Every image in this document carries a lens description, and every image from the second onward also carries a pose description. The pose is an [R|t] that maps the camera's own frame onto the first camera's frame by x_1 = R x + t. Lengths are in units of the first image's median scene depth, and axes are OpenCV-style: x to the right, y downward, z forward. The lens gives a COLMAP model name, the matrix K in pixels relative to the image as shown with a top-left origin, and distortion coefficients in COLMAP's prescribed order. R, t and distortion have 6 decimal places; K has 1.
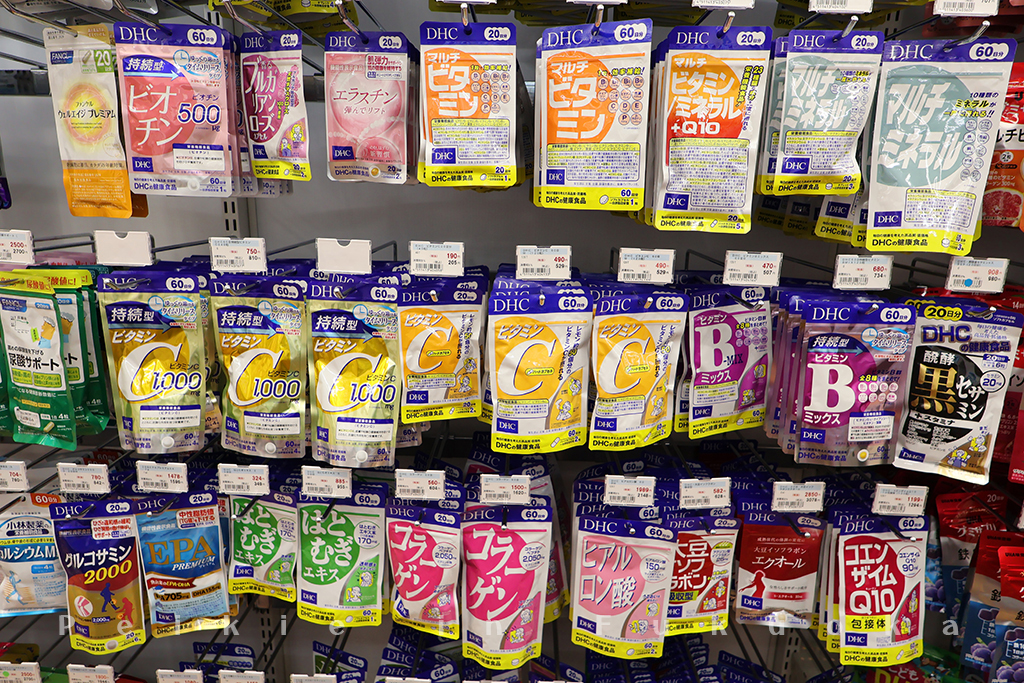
lens RADIAL K [[683.5, 0, 511.2], [0, 683.5, 341.1], [0, 0, 1]] dist [-0.006494, 0.006041]
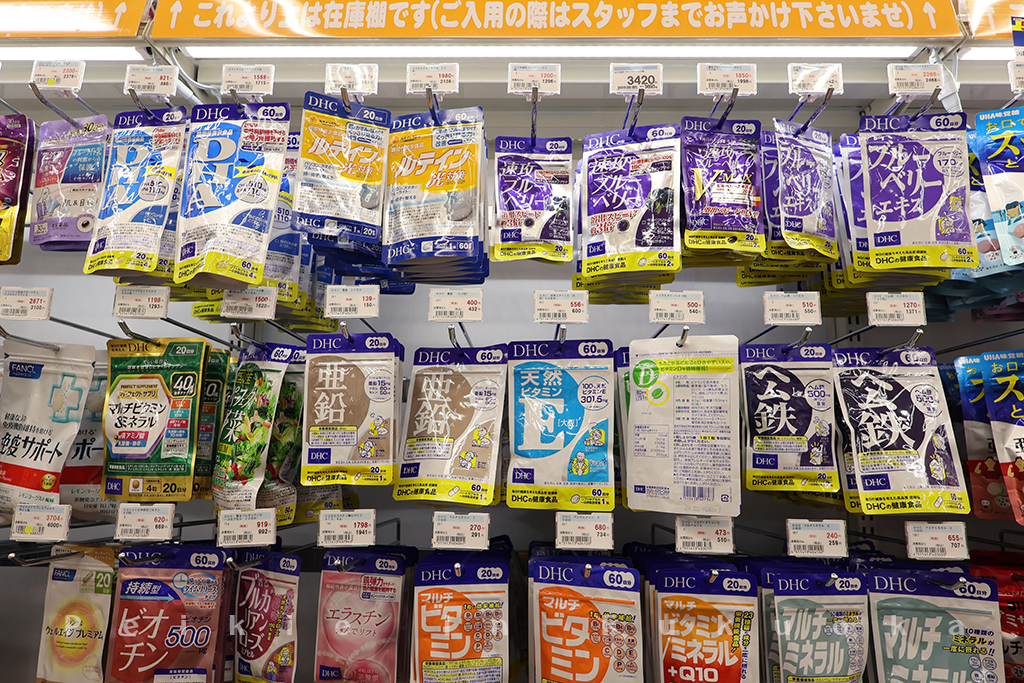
lens RADIAL K [[683.5, 0, 512.9], [0, 683.5, 335.5], [0, 0, 1]] dist [-0.006494, 0.006041]
pose [[0.999945, -0.010036, 0.003145, 0.014641], [0.010429, 0.907684, -0.419524, -0.337500], [0.001356, 0.419534, 0.907739, -0.083618]]
